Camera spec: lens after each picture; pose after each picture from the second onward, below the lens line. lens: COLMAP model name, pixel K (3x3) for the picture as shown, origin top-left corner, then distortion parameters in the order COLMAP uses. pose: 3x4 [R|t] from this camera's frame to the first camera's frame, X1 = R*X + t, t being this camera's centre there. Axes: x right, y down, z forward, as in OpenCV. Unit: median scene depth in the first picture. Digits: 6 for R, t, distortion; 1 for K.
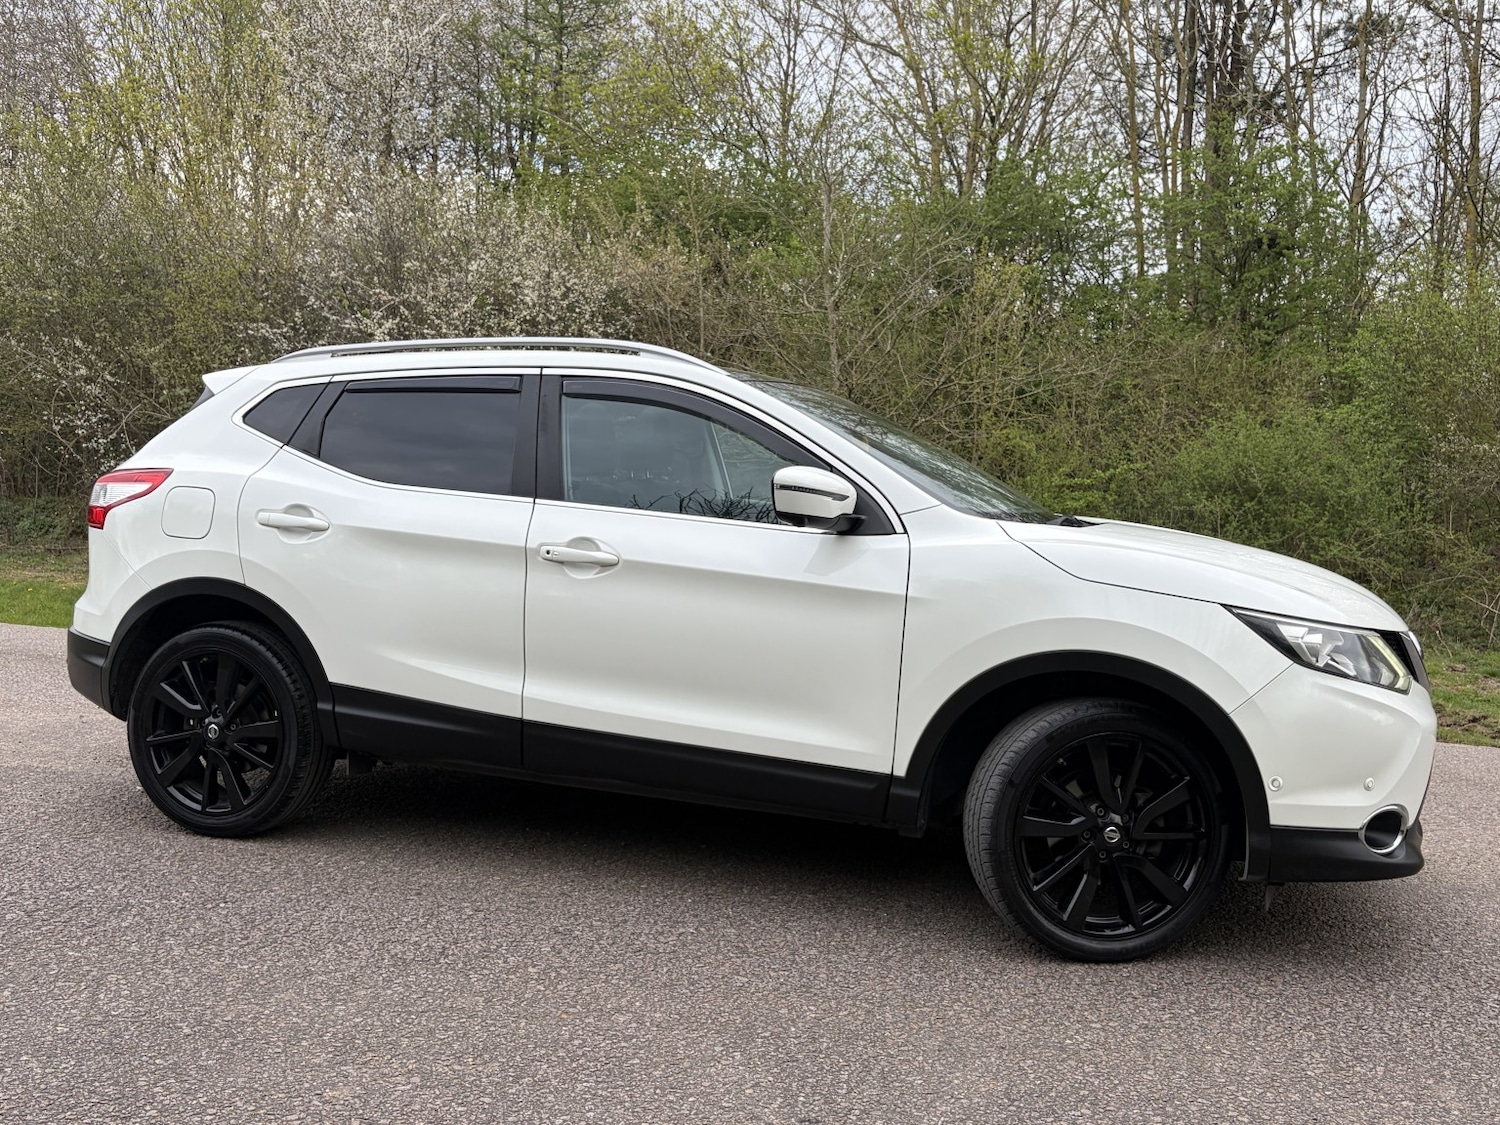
lens RADIAL K [[1452.7, 0, 764.4], [0, 1452.7, 578.6], [0, 0, 1]] dist [0.016841, 0.000000]
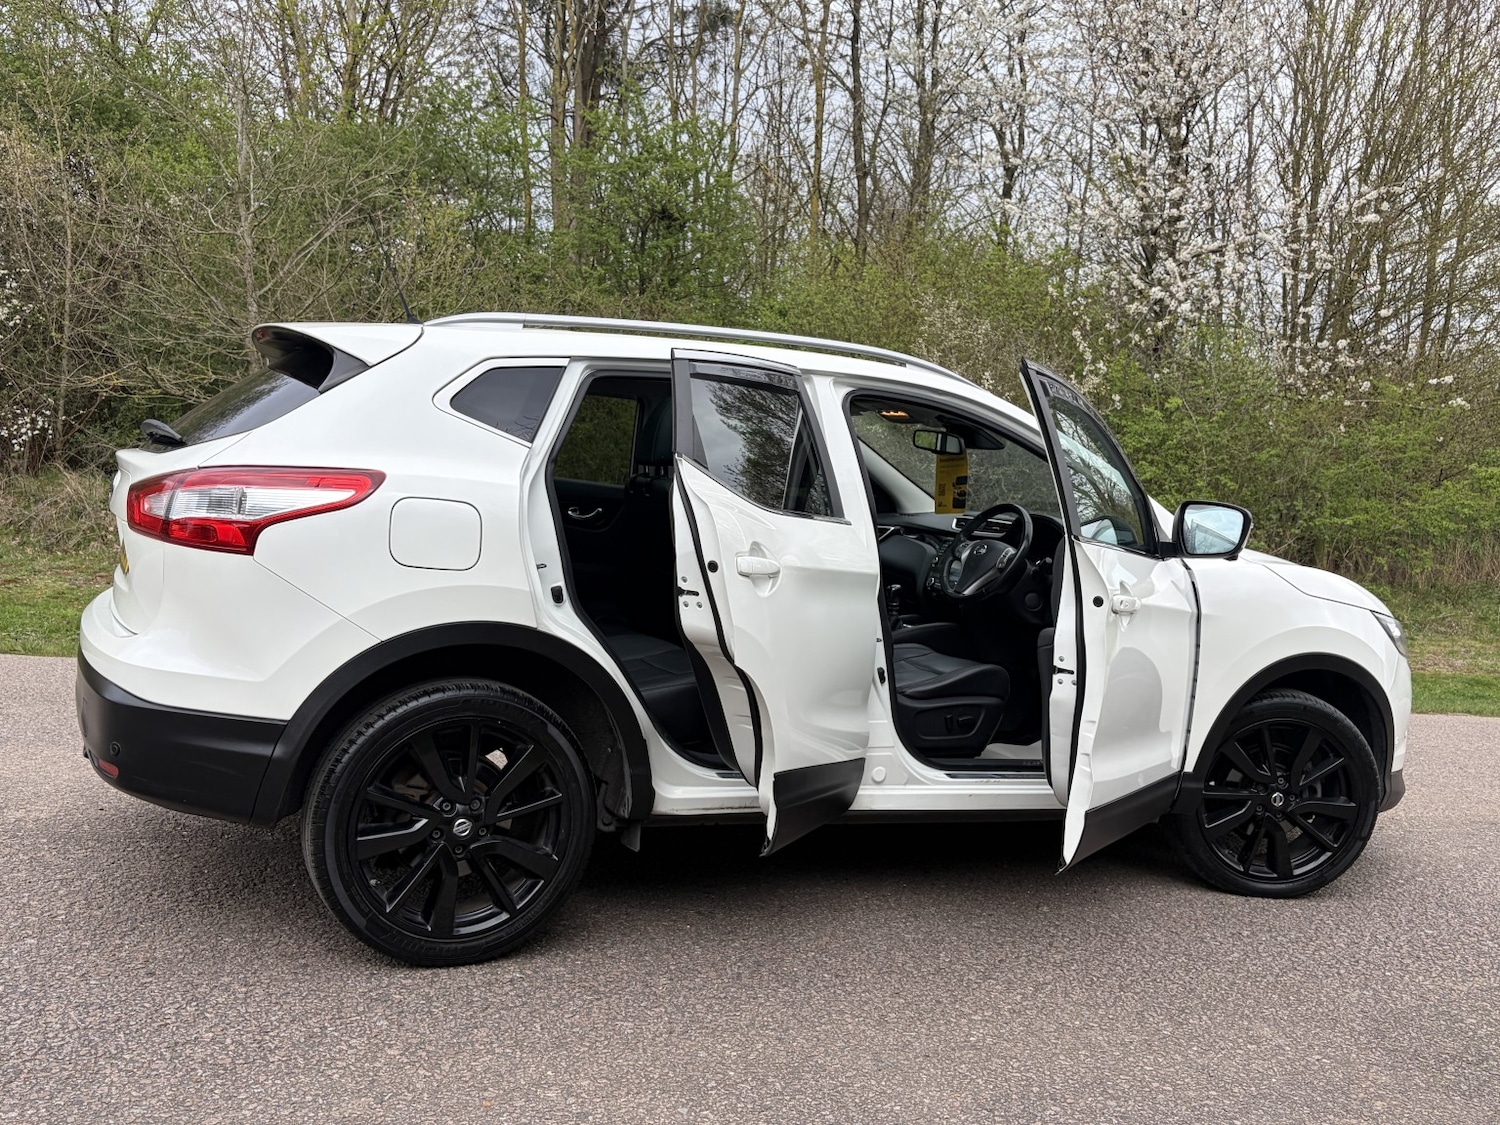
lens RADIAL K [[1452.7, 0, 753.9], [0, 1452.7, 567.5], [0, 0, 1]] dist [0.016841, 0.000000]
pose [[0.729938, -0.032023, 0.682763, -0.821655], [-0.007720, 0.998452, 0.055083, -0.074044], [-0.683470, -0.045478, 0.728561, 0.366060]]
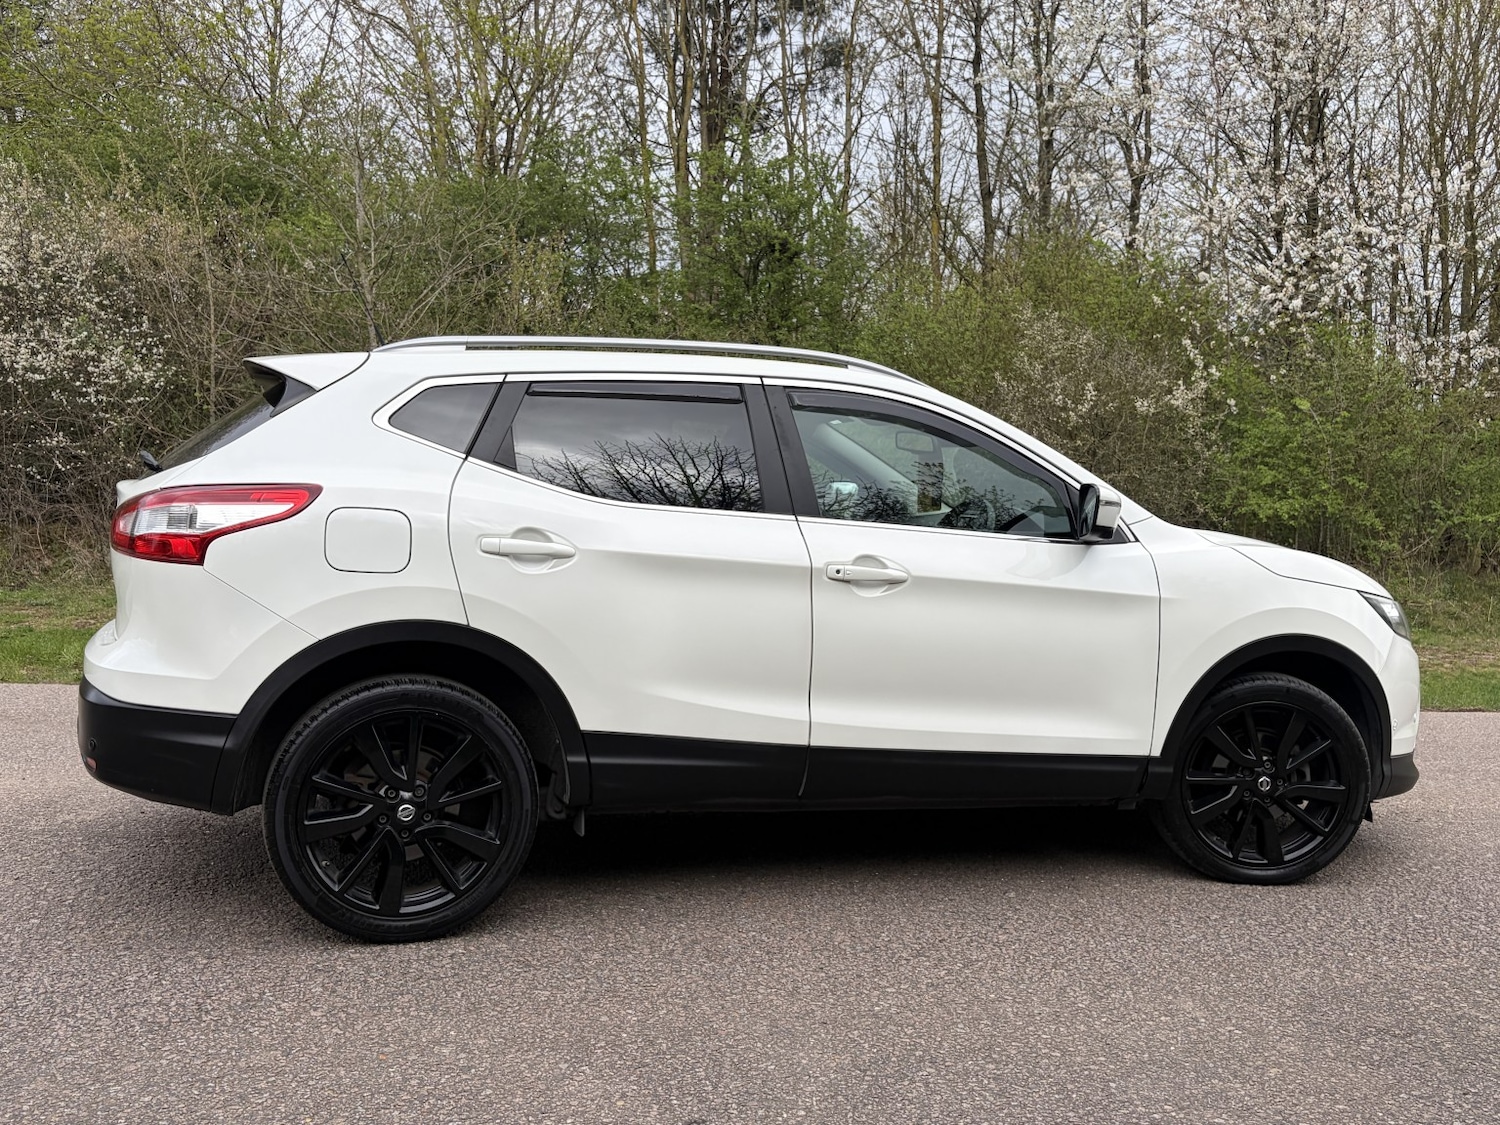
lens RADIAL K [[1452.7, 0, 748.4], [0, 1452.7, 562.6], [0, 0, 1]] dist [0.016841, 0.000000]
pose [[0.810872, -0.043286, 0.583621, -0.728803], [0.034286, 0.999062, 0.026461, -0.049571], [-0.584218, -0.001446, 0.811595, 0.235158]]
